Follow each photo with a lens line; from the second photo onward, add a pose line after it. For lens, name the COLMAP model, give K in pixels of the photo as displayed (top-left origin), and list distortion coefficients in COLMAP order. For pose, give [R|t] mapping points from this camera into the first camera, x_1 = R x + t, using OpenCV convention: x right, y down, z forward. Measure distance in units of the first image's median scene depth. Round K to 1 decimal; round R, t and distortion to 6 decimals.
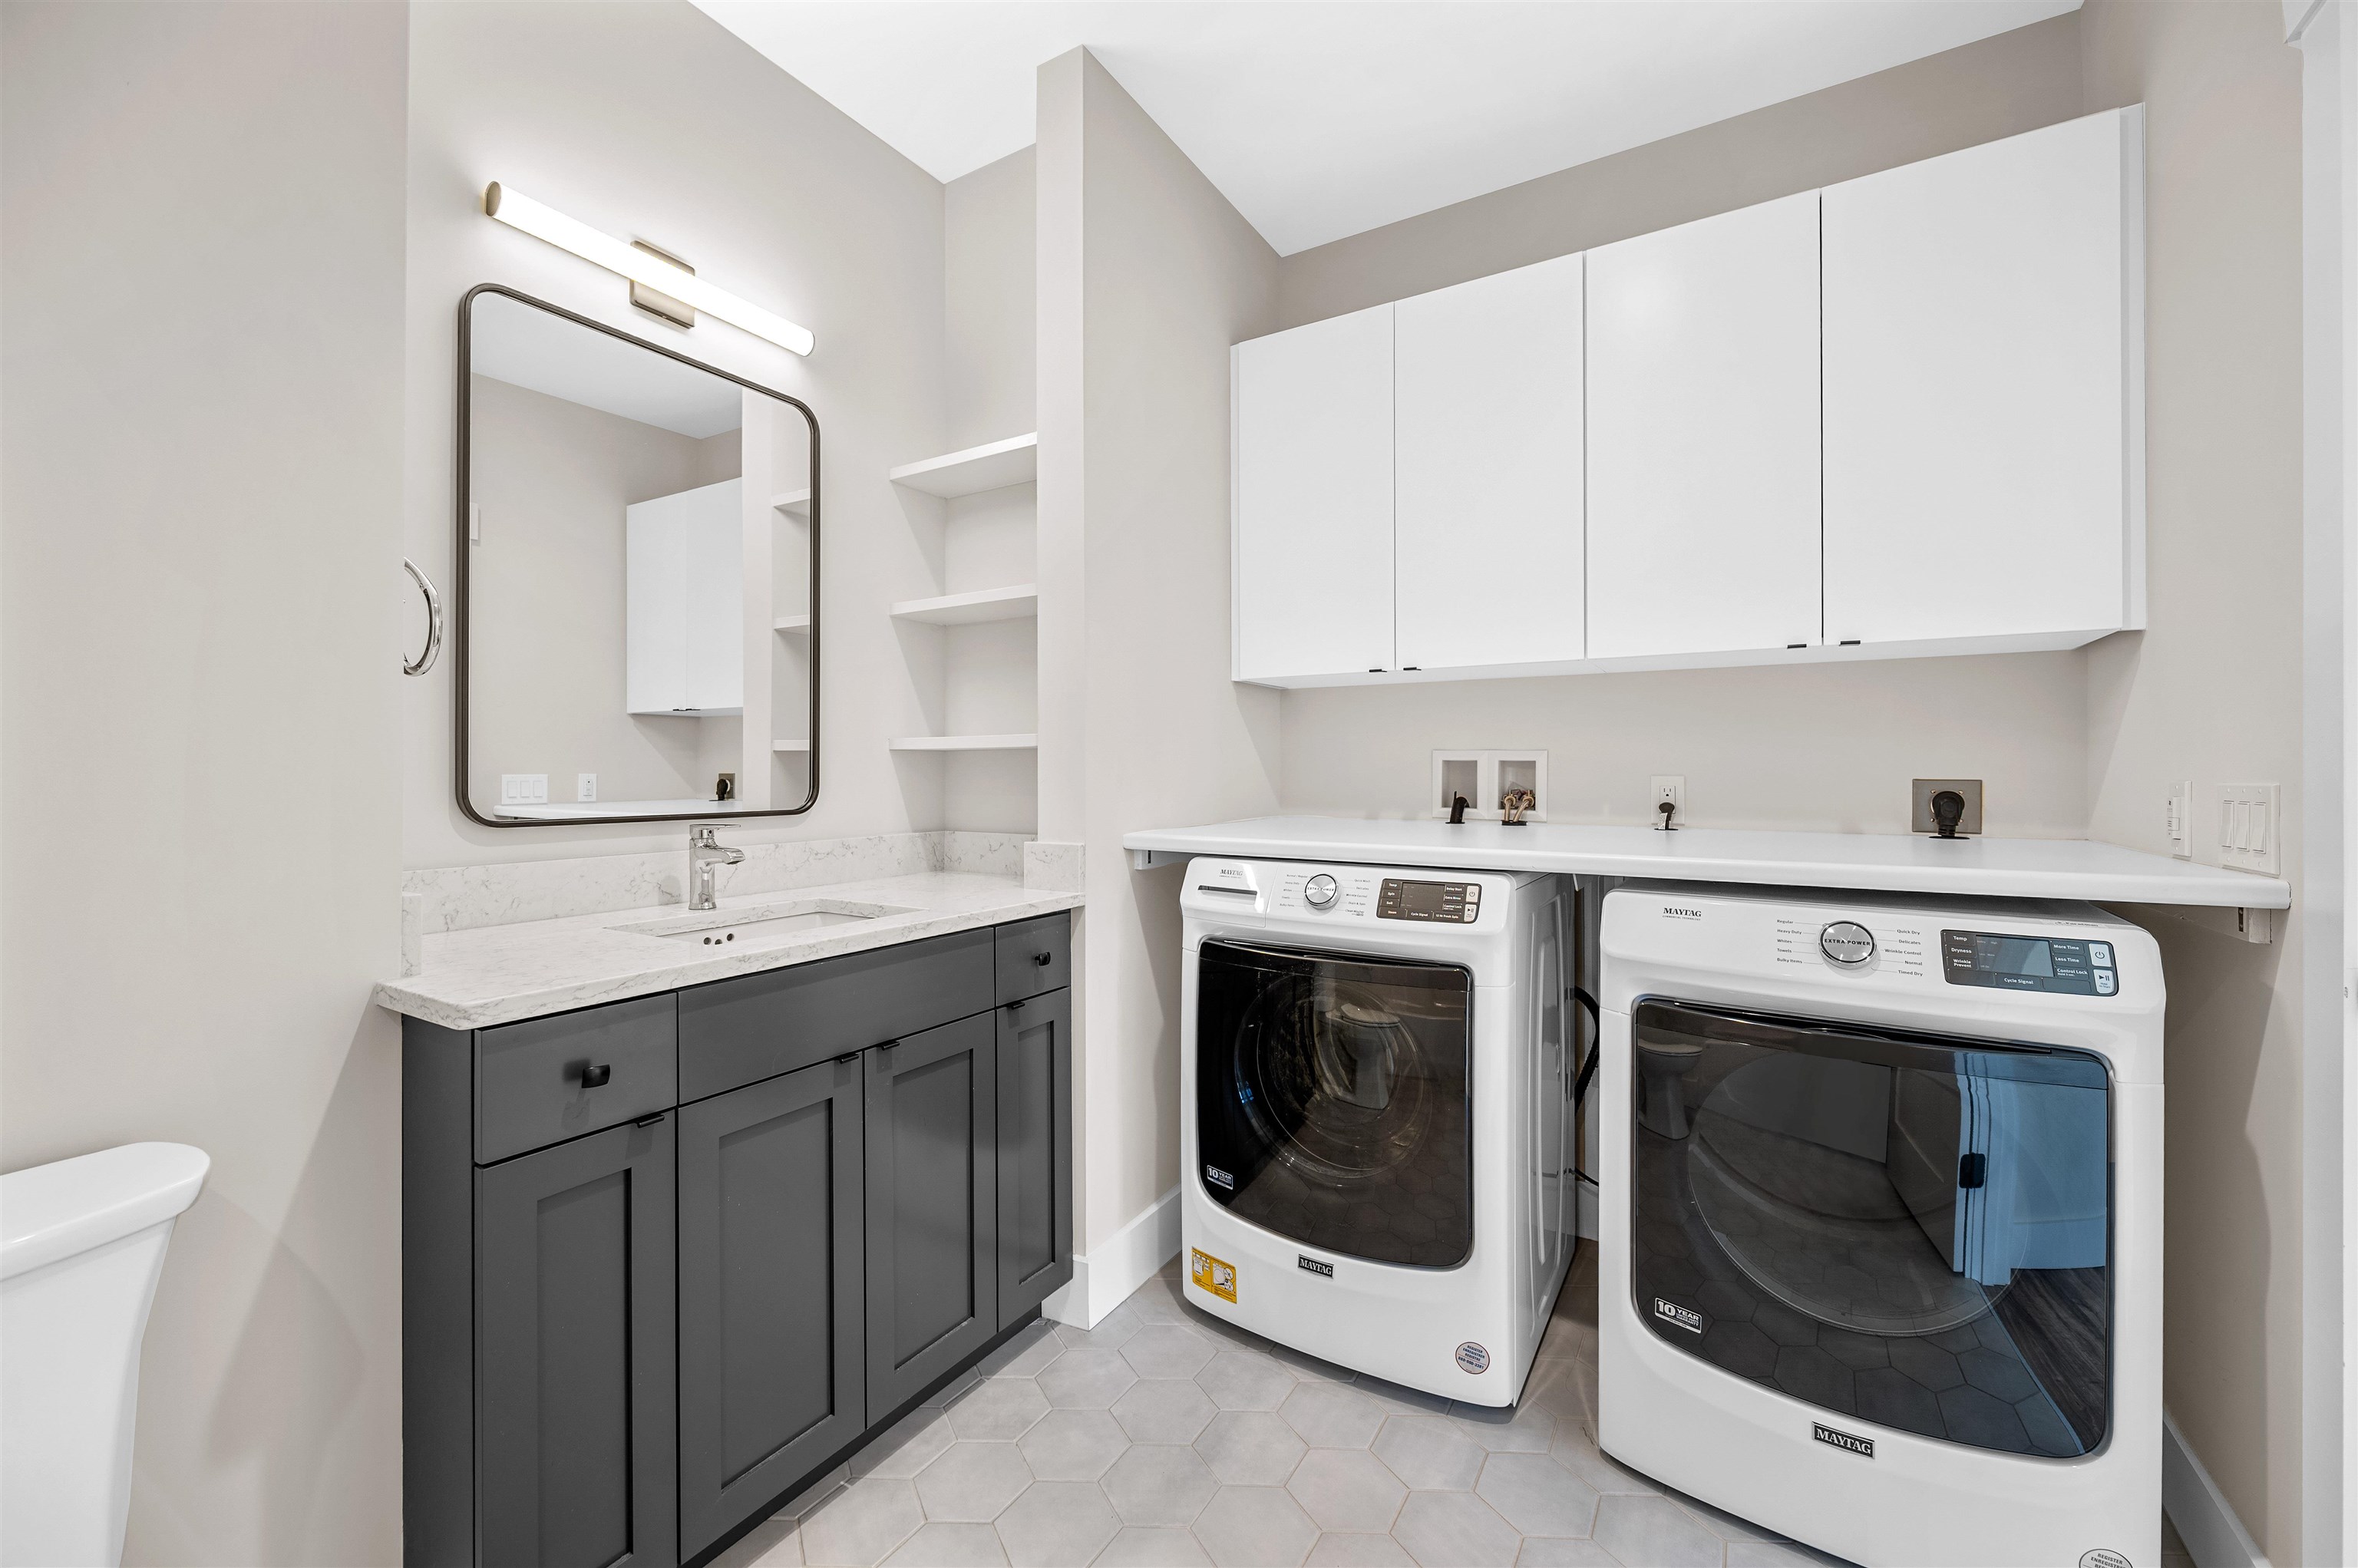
lens RADIAL K [[938.7, 0, 1174.1], [0, 938.7, 784.0], [0, 0, 1]] dist [-0.001476, 0.000456]
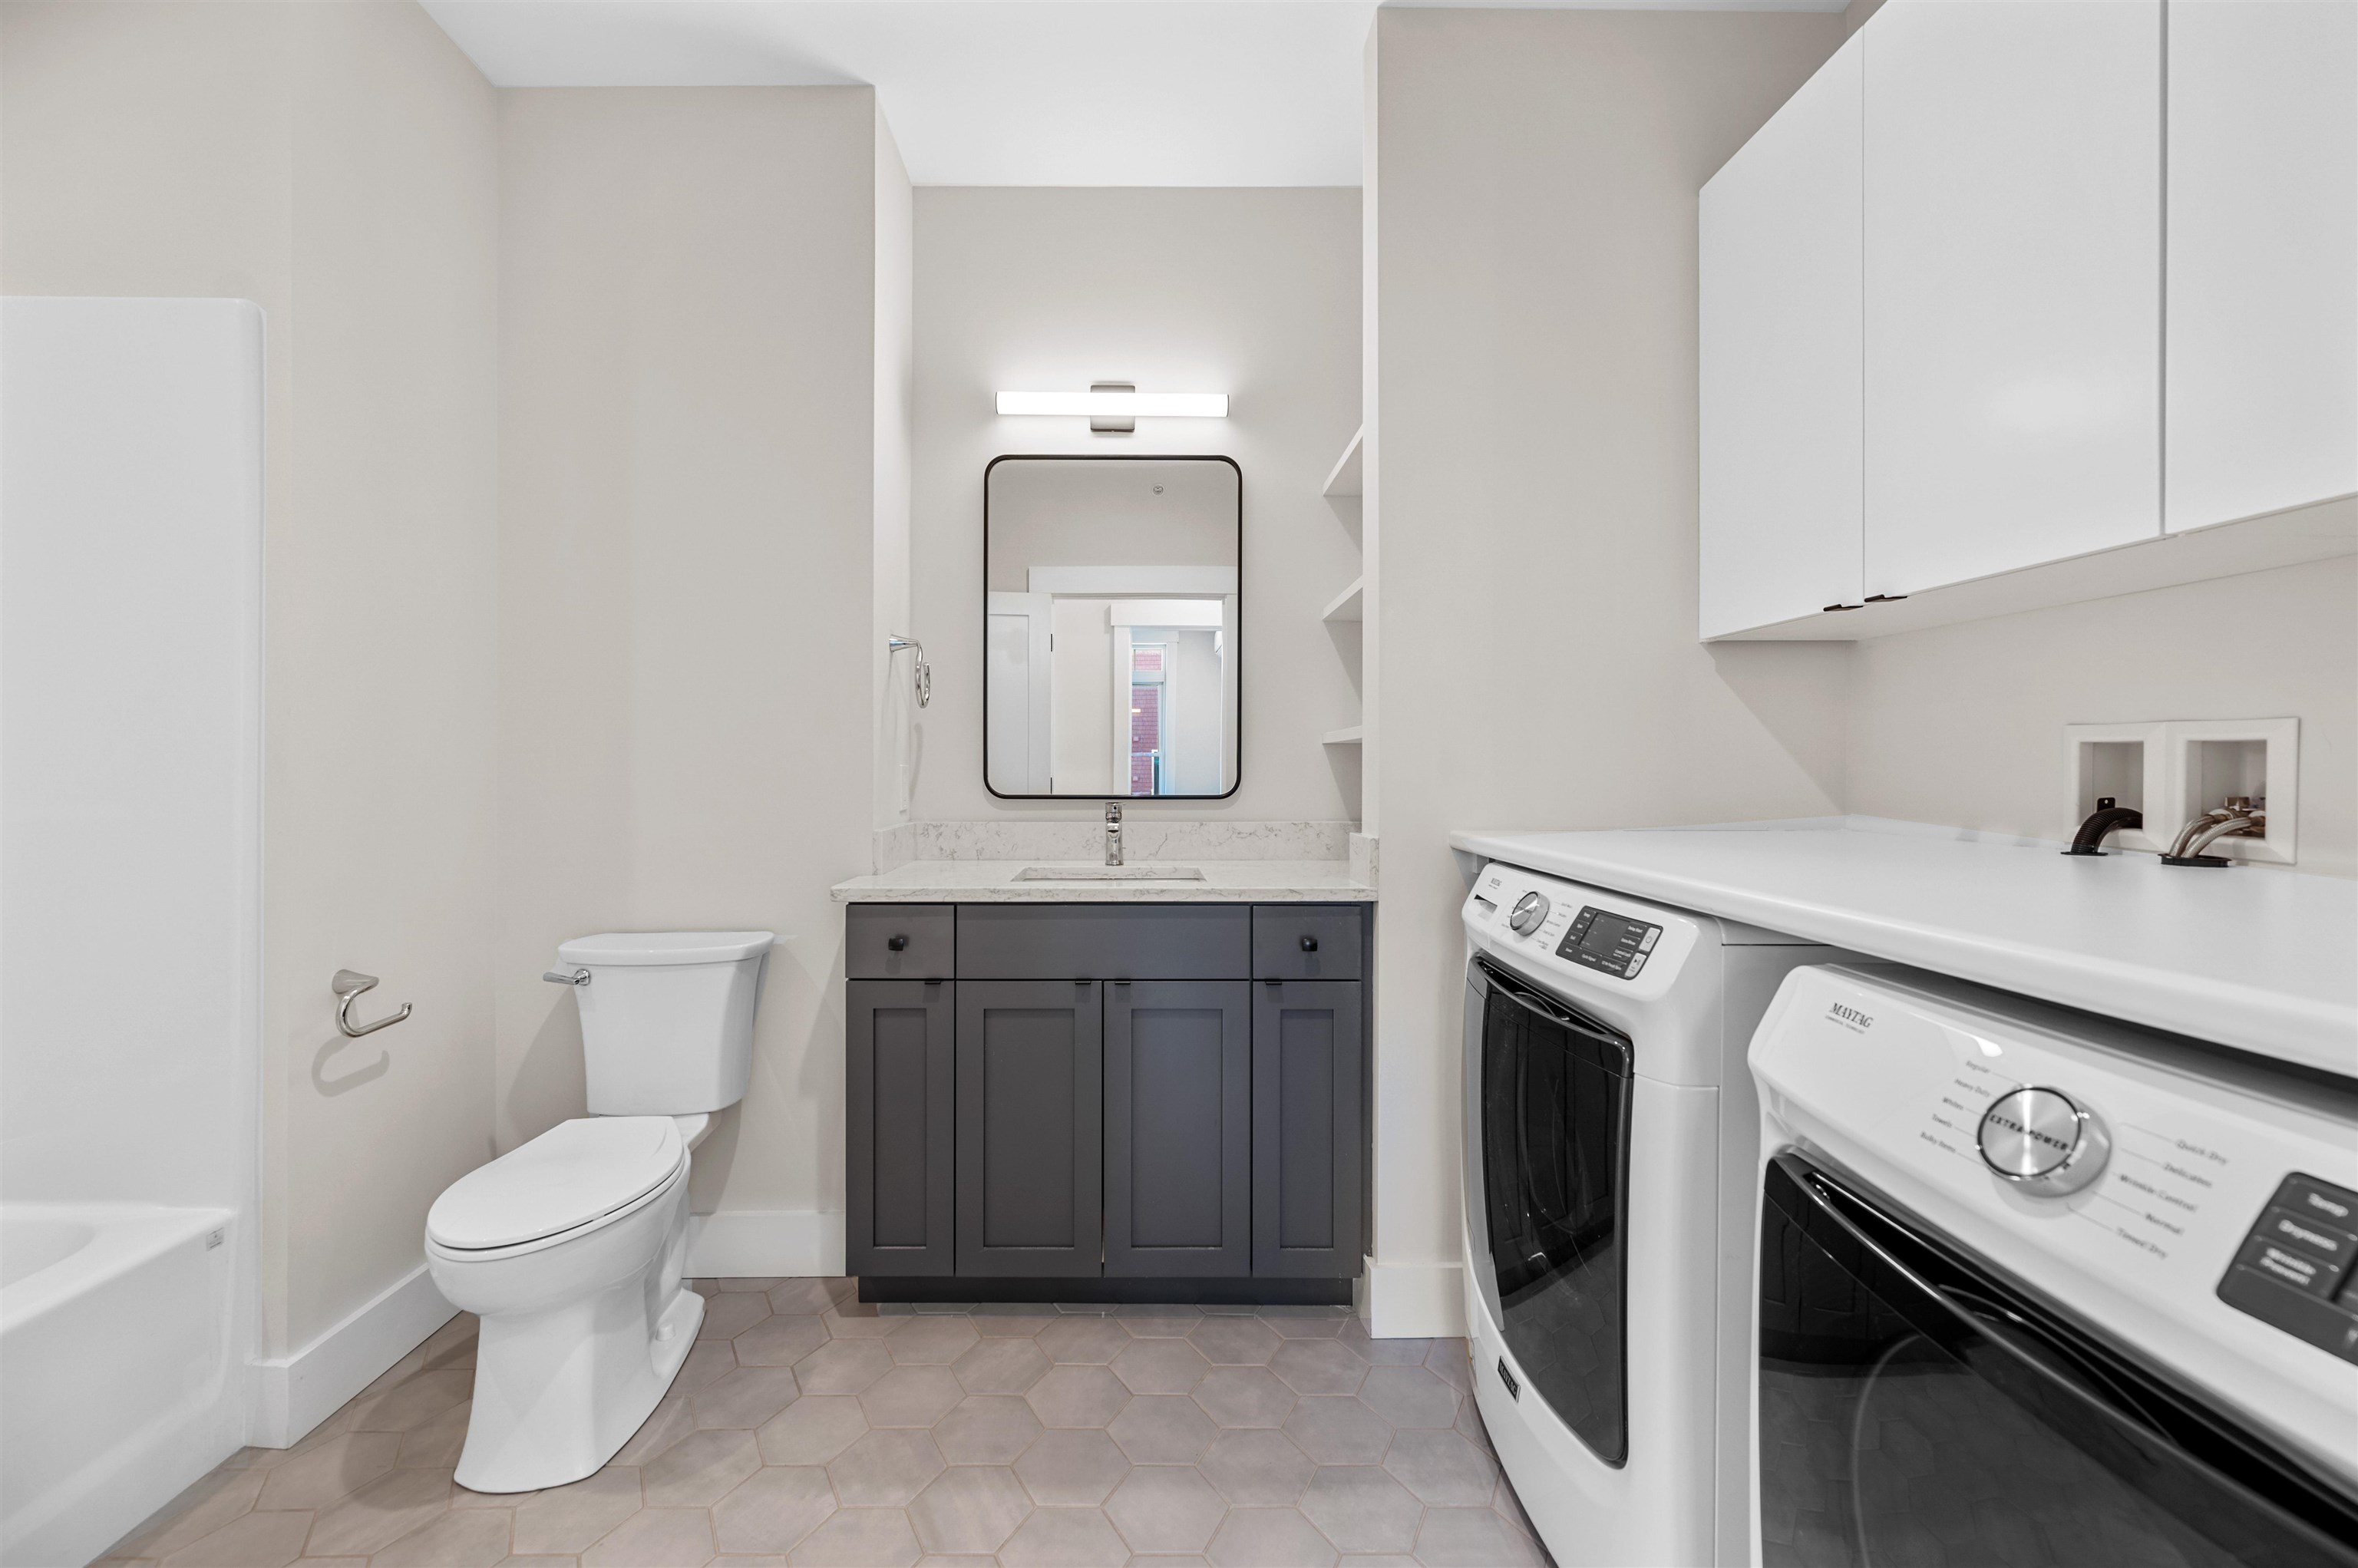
lens RADIAL K [[938.7, 0, 1114.9], [0, 938.7, 787.6], [0, 0, 1]] dist [-0.001476, 0.000456]
pose [[0.524332, 0.019107, -0.851300, 0.630544], [-0.012285, 0.999814, 0.014874, 0.001371], [0.851425, 0.002659, 0.524469, 0.283621]]
